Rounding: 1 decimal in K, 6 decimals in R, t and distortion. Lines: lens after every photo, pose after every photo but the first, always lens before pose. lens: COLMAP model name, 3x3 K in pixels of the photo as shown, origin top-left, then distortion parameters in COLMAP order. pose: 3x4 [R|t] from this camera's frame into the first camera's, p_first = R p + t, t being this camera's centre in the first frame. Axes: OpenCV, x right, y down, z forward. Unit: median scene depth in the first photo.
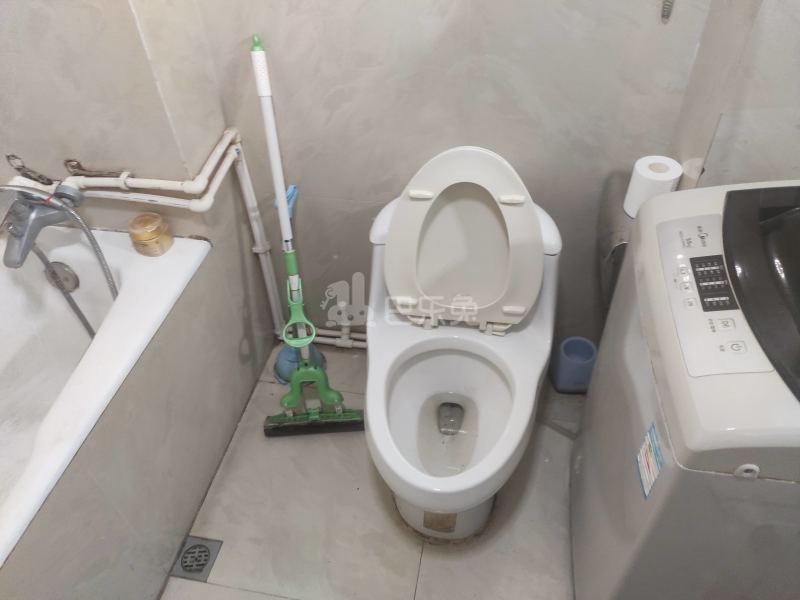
lens RADIAL K [[585.5, 0, 393.5], [0, 585.5, 302.5], [0, 0, 1]] dist [0.017774, -0.002782]
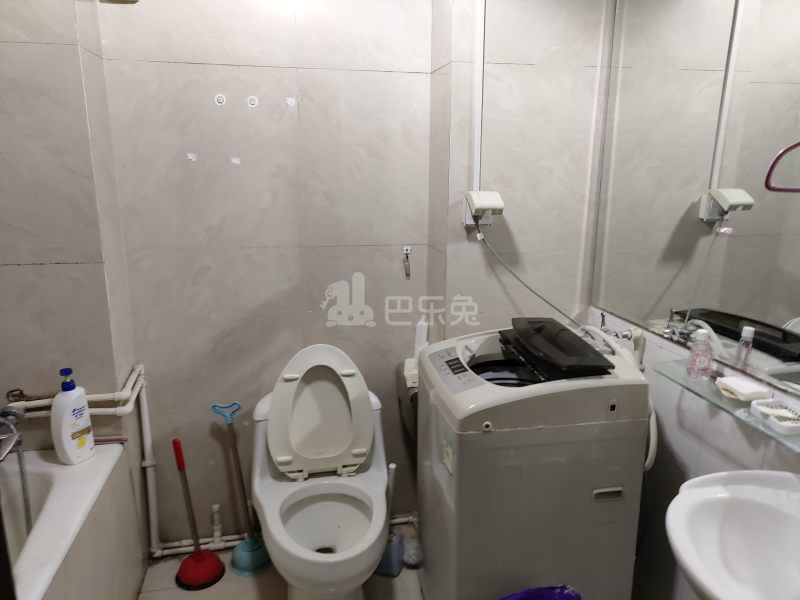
lens RADIAL K [[590.6, 0, 389.1], [0, 590.6, 290.1], [0, 0, 1]] dist [0.063005, -0.019061]
pose [[0.935621, -0.036437, 0.351122, -0.230905], [0.211915, 0.853466, -0.476117, 0.385766], [-0.282322, 0.519873, 0.806242, -0.435689]]
